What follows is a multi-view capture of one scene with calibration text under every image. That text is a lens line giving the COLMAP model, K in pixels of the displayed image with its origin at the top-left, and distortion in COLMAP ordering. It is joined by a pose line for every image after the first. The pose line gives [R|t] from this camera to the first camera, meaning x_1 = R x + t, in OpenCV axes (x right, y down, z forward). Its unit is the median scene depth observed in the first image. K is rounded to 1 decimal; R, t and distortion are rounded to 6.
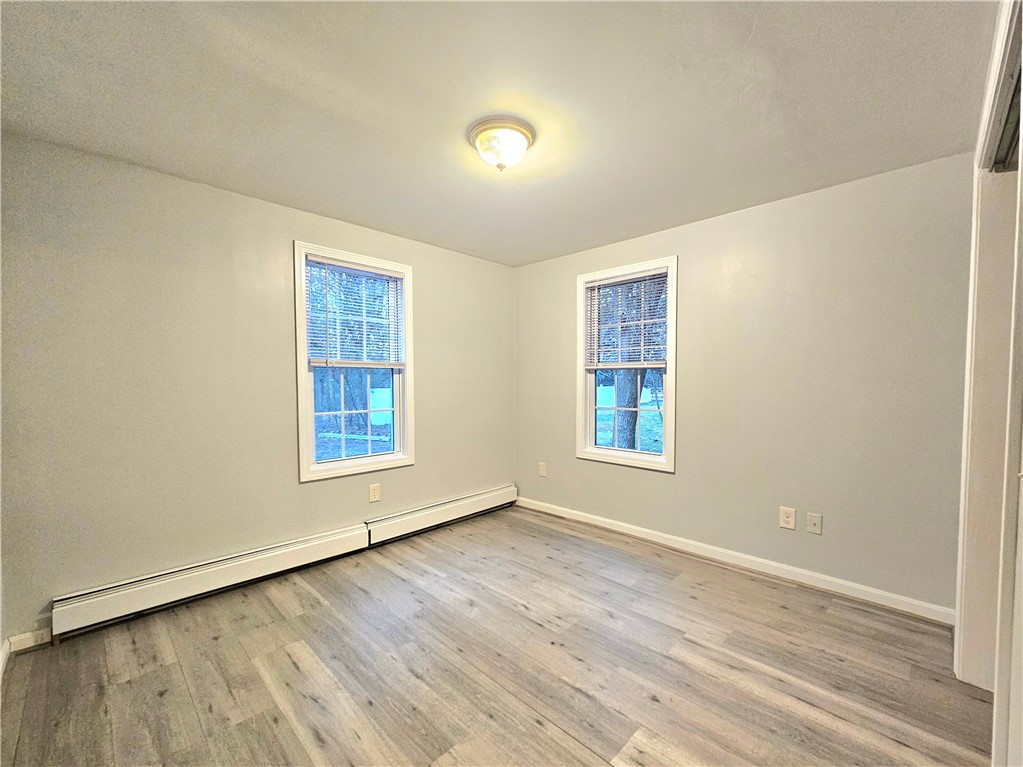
lens RADIAL K [[430.1, 0, 512.4], [0, 430.1, 394.6], [0, 0, 1]] dist [0.001058, 0.000088]
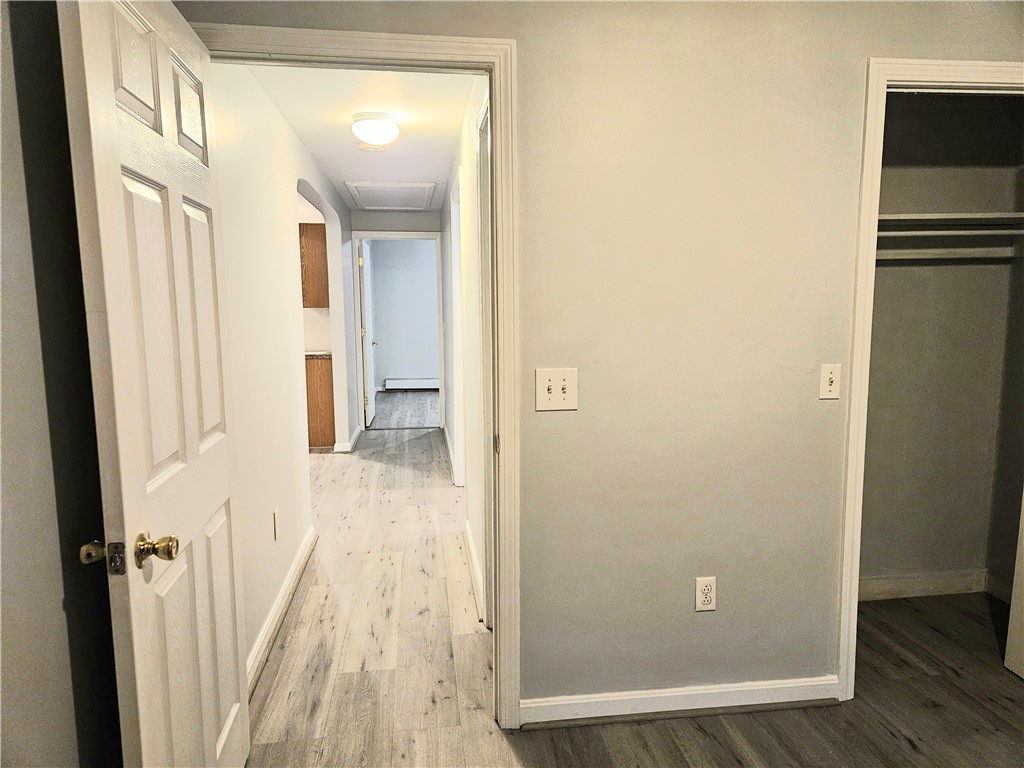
lens RADIAL K [[683.1, 0, 506.3], [0, 683.1, 383.2], [0, 0, 1]] dist [0.086282, -0.068672]
pose [[0.787045, 0.070033, -0.612908, 2.945346], [-0.019672, 0.995879, 0.088532, 0.030539], [0.616582, -0.057621, 0.785179, -2.611868]]
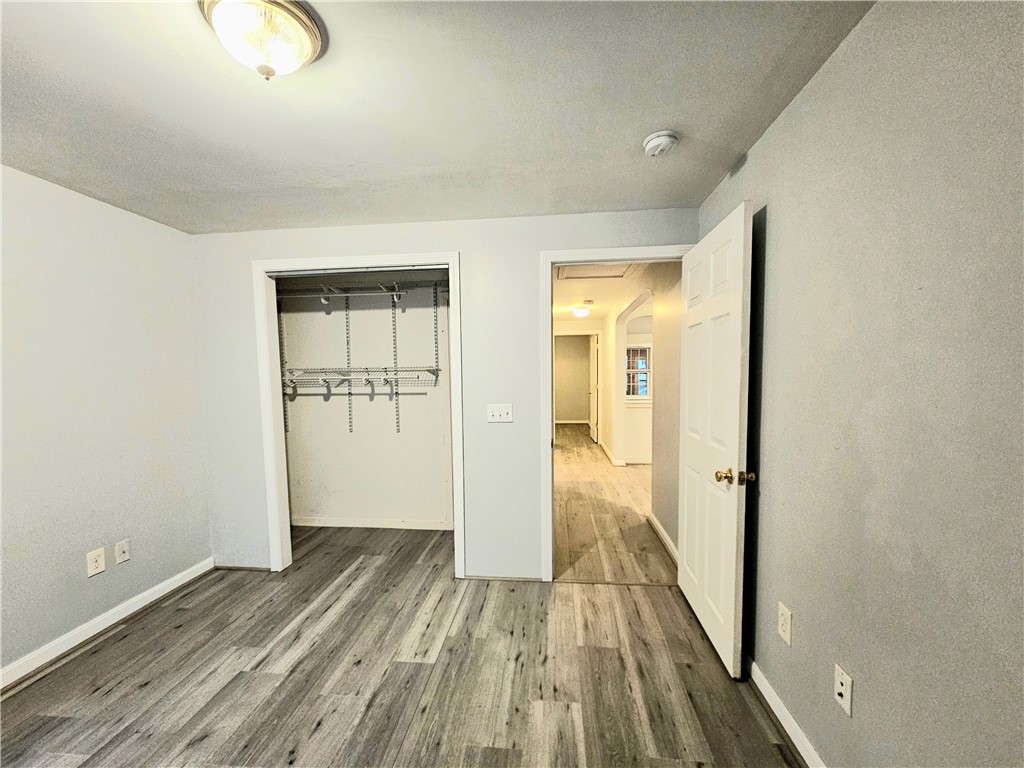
lens RADIAL K [[418.9, 0, 508.6], [0, 418.9, 395.8], [0, 0, 1]] dist [0.003297, 0.000501]
pose [[-0.617072, -0.032967, 0.786216, -0.729396], [0.047103, 0.995783, 0.078723, -0.104643], [-0.785496, 0.085611, -0.612917, 1.146539]]
